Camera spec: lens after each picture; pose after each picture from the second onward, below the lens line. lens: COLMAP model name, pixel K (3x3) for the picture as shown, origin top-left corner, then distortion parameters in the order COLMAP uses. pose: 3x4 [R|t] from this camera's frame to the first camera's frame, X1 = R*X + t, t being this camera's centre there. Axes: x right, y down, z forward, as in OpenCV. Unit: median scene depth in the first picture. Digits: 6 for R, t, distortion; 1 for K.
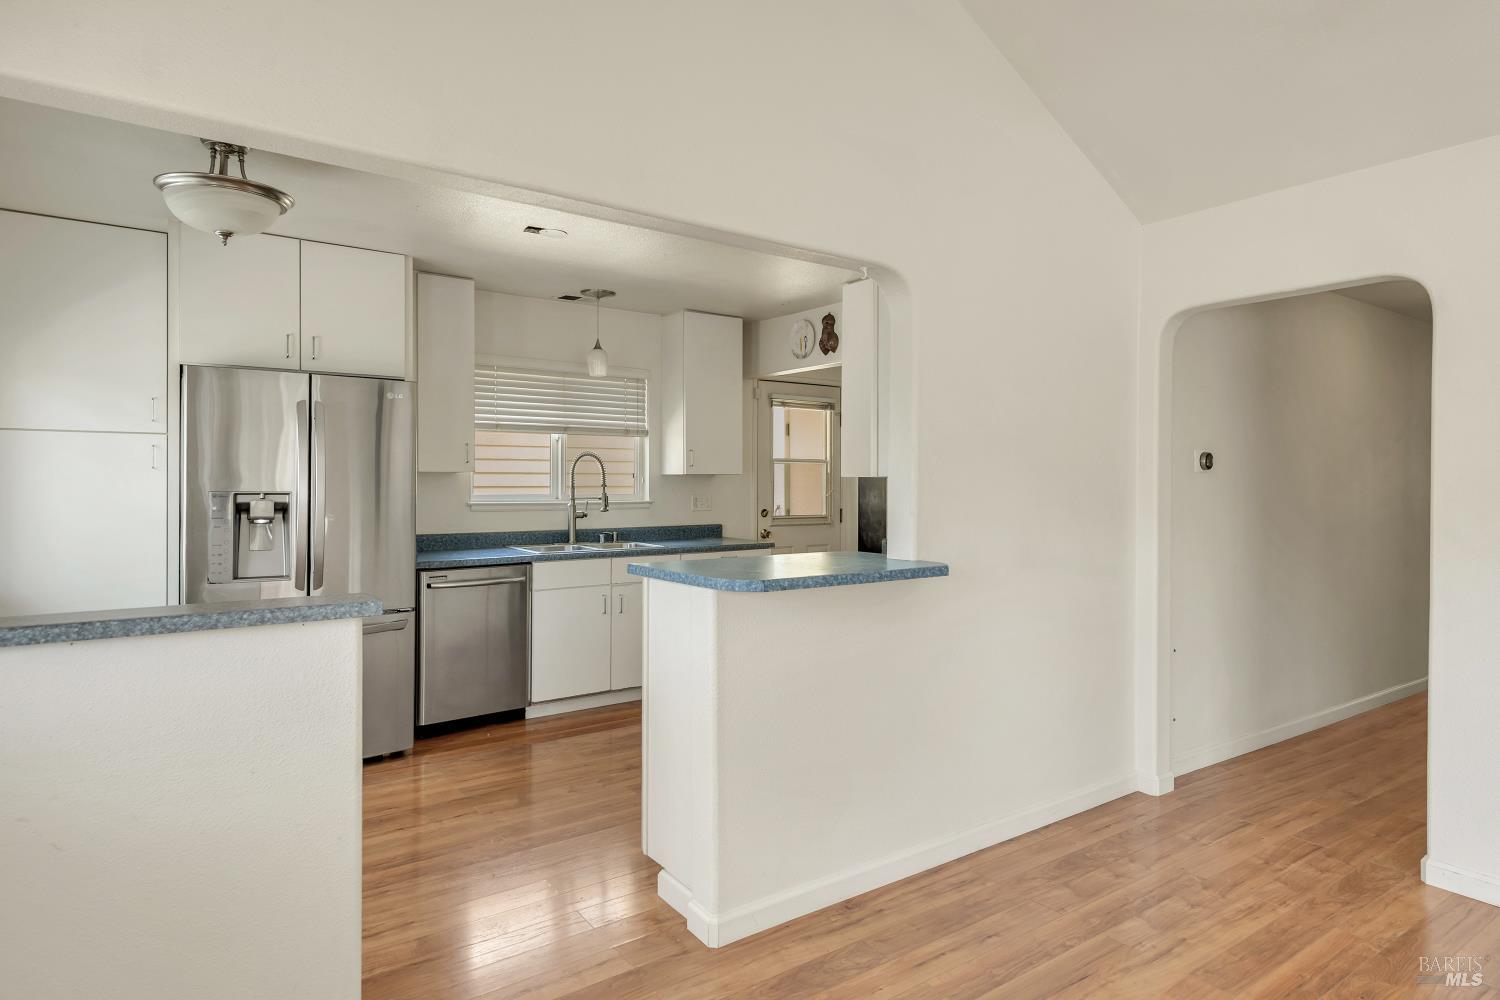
lens RADIAL K [[833.8, 0, 742.4], [0, 833.8, 476.7], [0, 0, 1]] dist [0.015462, -0.002179]
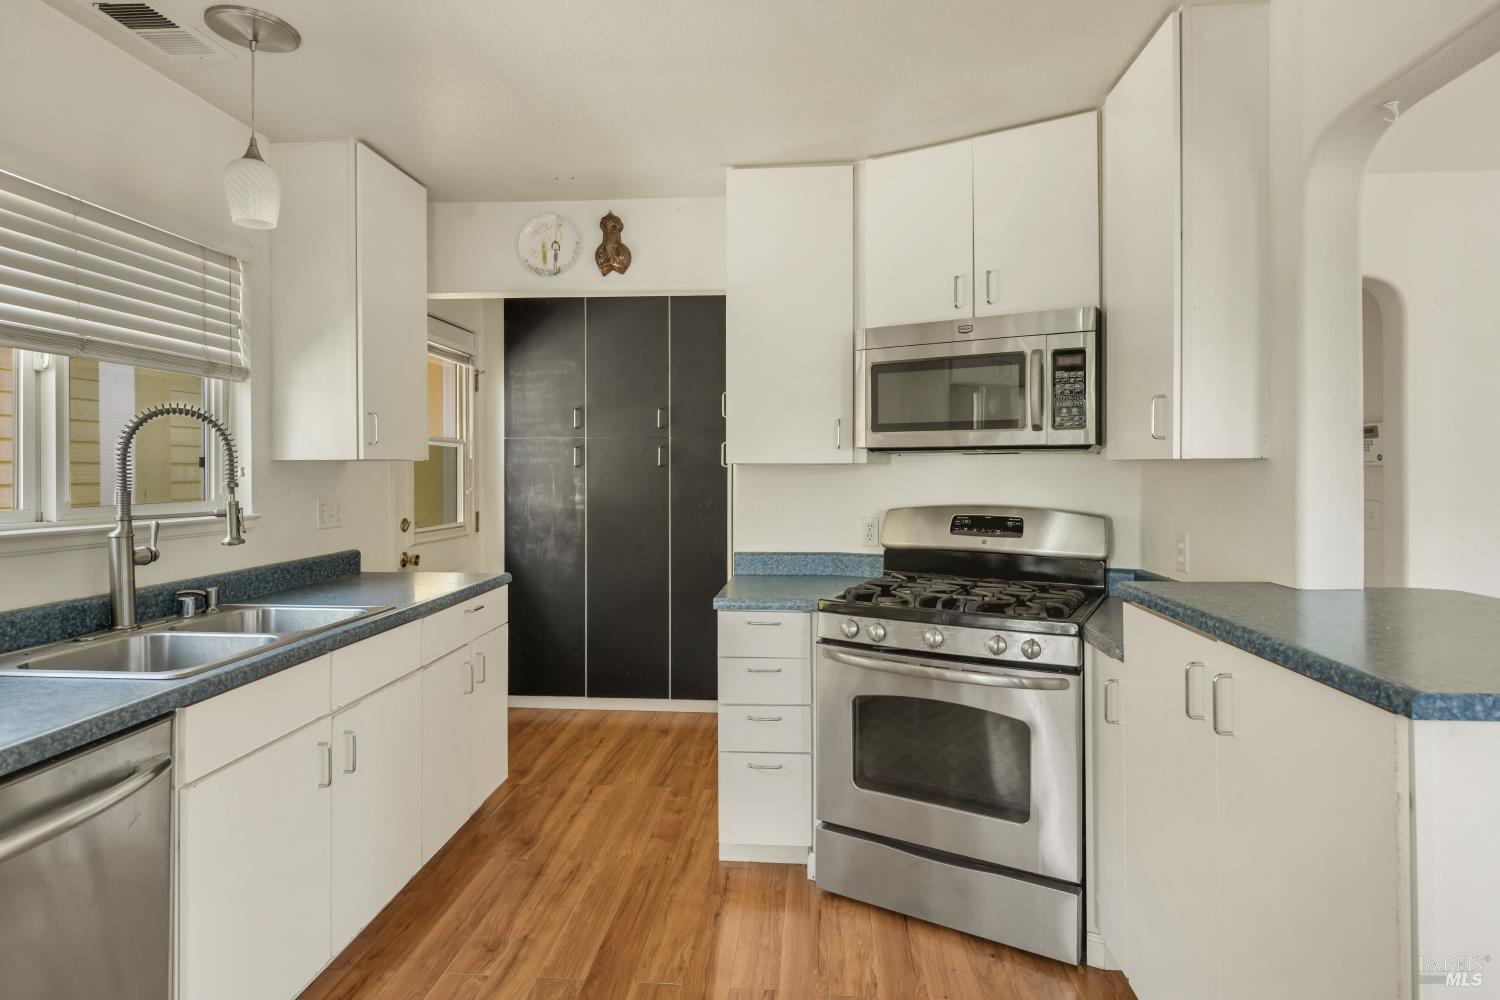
lens RADIAL K [[804.2, 0, 741.3], [0, 804.2, 473.1], [0, 0, 1]] dist [0.000638, 0.001084]
pose [[0.650797, -0.005107, 0.759235, -0.382047], [-0.002483, 0.999958, 0.008855, 0.000599], [-0.759248, -0.007648, 0.650757, 0.646040]]
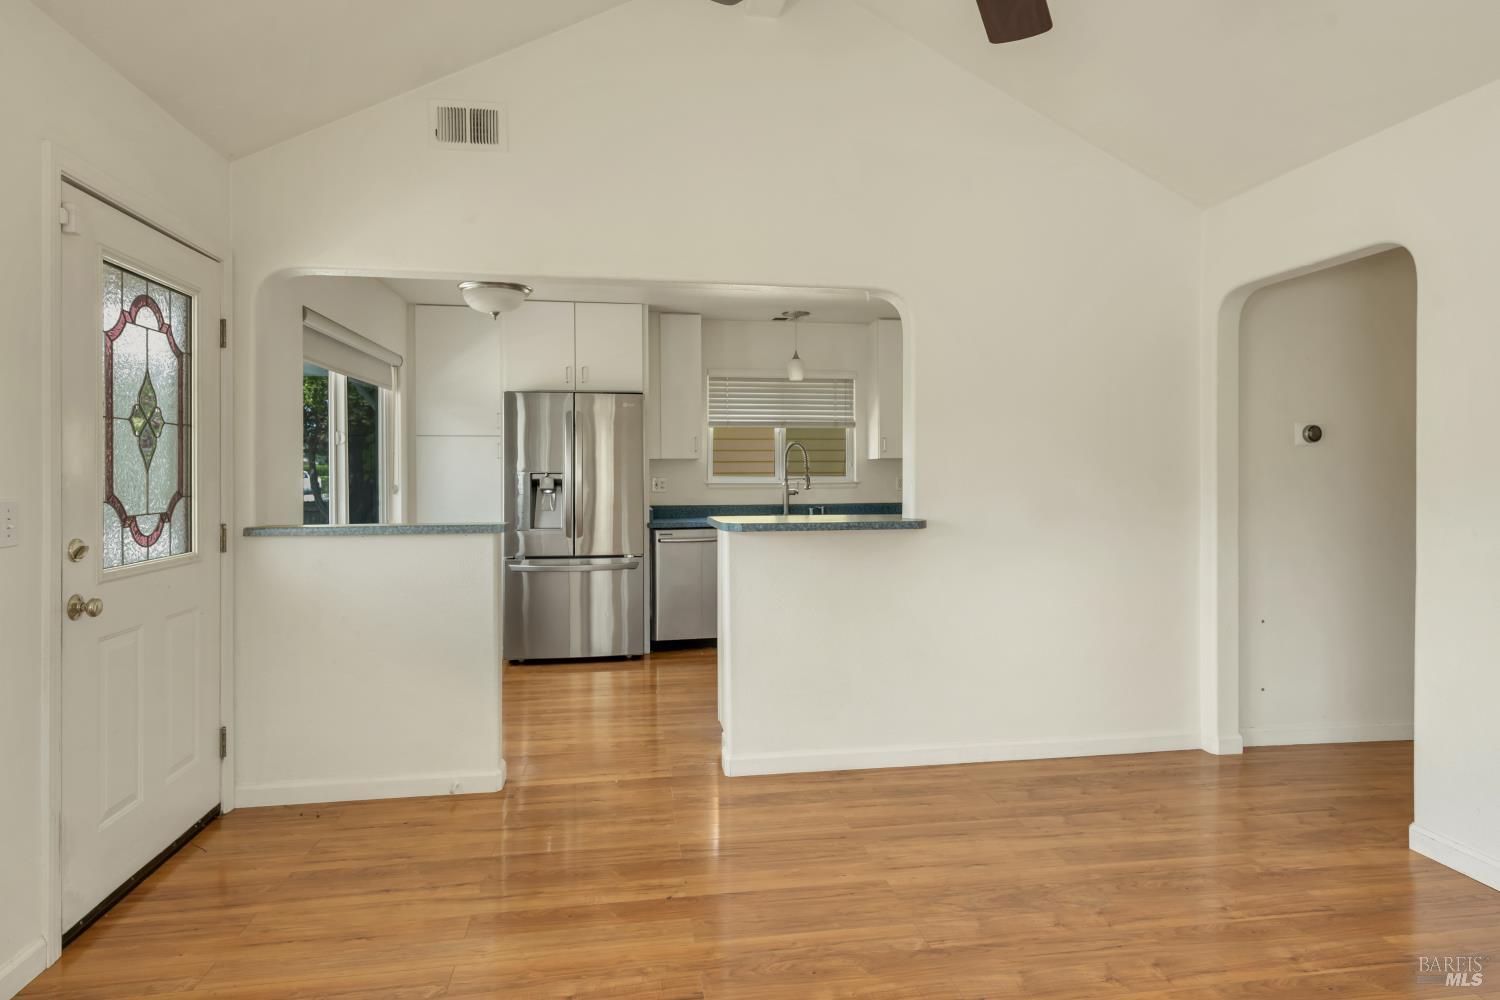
lens RADIAL K [[804.2, 0, 741.3], [0, 804.2, 473.1], [0, 0, 1]] dist [0.000638, 0.001084]
pose [[0.895233, -0.007765, -0.445530, 0.340980], [0.009811, 0.999949, 0.002287, 0.017042], [0.445490, -0.006418, 0.895264, -0.134301]]
